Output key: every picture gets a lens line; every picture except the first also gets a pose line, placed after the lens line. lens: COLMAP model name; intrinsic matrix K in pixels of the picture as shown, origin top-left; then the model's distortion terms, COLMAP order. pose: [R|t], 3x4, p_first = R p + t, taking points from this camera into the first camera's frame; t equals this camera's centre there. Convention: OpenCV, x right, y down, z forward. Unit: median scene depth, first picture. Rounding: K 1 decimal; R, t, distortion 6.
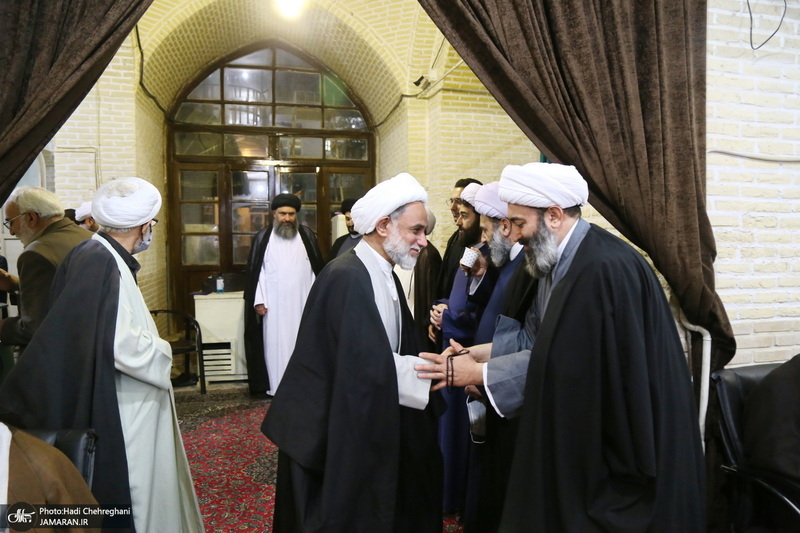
lens RADIAL K [[556.2, 0, 401.1], [0, 556.2, 271.6], [0, 0, 1]] dist [-0.109826, 0.063960]
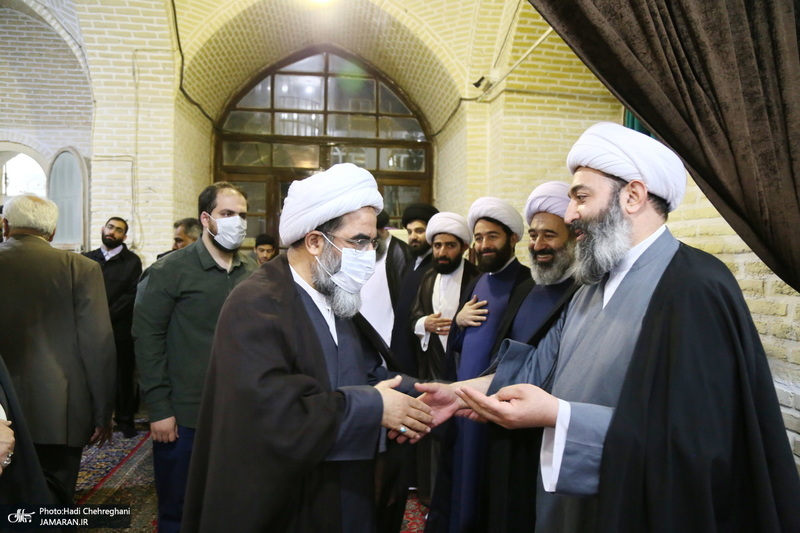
lens RADIAL K [[552.1, 0, 400.0], [0, 552.1, 272.8], [0, 0, 1]] dist [-0.117430, 0.067820]
pose [[0.992450, 0.019956, -0.121015, 0.018252], [-0.023077, 0.999435, -0.024443, -0.011188], [0.120459, 0.027051, 0.992350, 0.114190]]
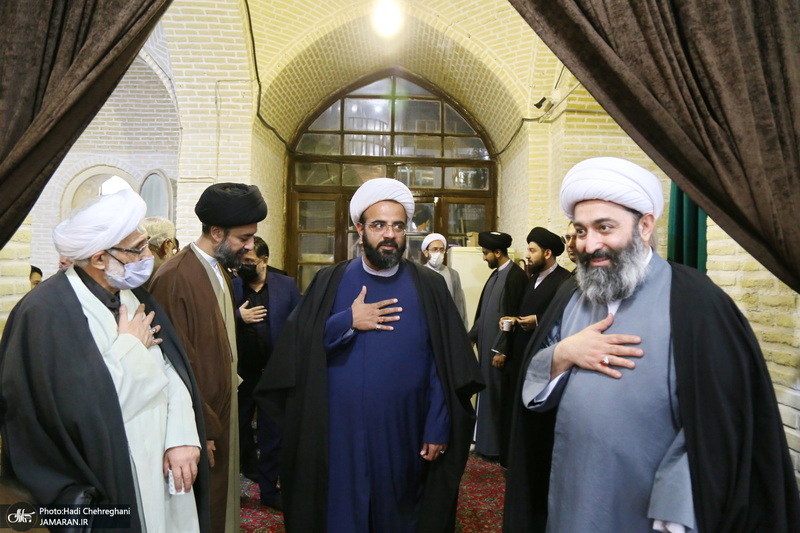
lens RADIAL K [[556.2, 0, 401.1], [0, 556.2, 271.6], [0, 0, 1]] dist [-0.109826, 0.063960]
pose [[0.970480, 0.023012, -0.240082, 0.033080], [-0.036697, 0.997937, -0.052688, -0.008502], [0.238374, 0.059943, 0.969322, 0.074421]]
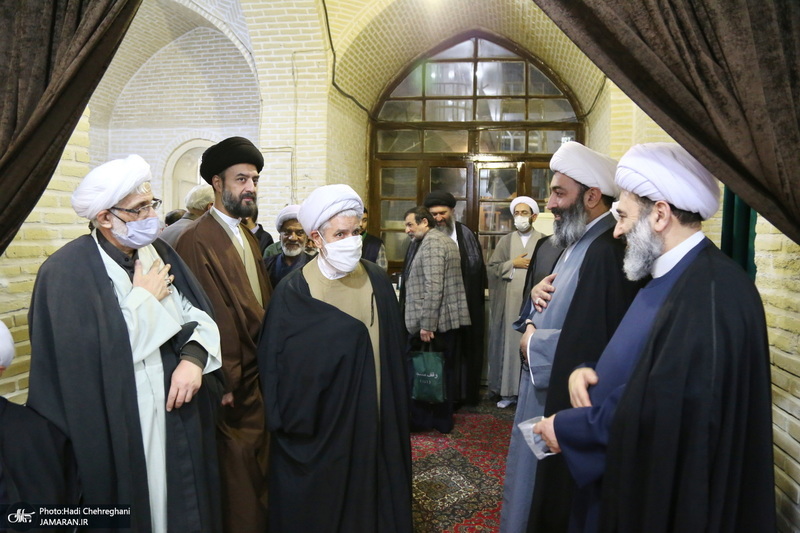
lens RADIAL K [[554.7, 0, 398.5], [0, 554.7, 279.6], [0, 0, 1]] dist [-0.116221, 0.060029]
pose [[0.902566, 0.056228, -0.426865, 0.094599], [-0.050124, 0.998417, 0.025533, -0.006053], [0.427624, -0.001649, 0.903955, 0.098420]]
